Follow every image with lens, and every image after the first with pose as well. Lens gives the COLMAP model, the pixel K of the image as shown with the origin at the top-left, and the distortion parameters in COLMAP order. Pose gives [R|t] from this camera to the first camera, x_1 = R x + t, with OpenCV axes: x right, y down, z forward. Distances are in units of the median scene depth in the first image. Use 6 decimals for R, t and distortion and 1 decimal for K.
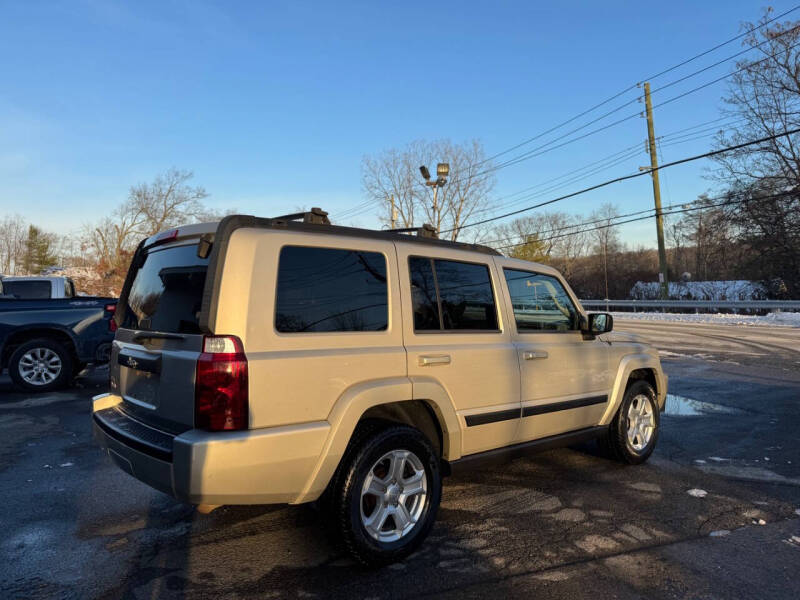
lens RADIAL K [[559.9, 0, 396.5], [0, 559.9, 304.7], [0, 0, 1]] dist [0.052043, -0.055823]
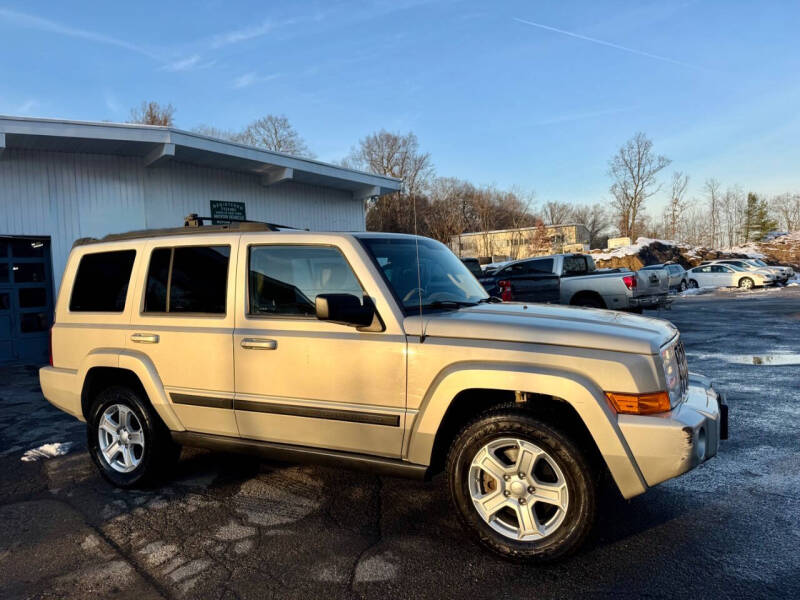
lens RADIAL K [[559.9, 0, 391.4], [0, 559.9, 312.9], [0, 0, 1]] dist [0.052043, -0.055823]
pose [[0.358394, 0.027475, -0.933166, 1.056980], [0.039541, 0.998223, 0.044576, 0.011017], [0.932733, -0.052874, 0.356671, 0.835181]]
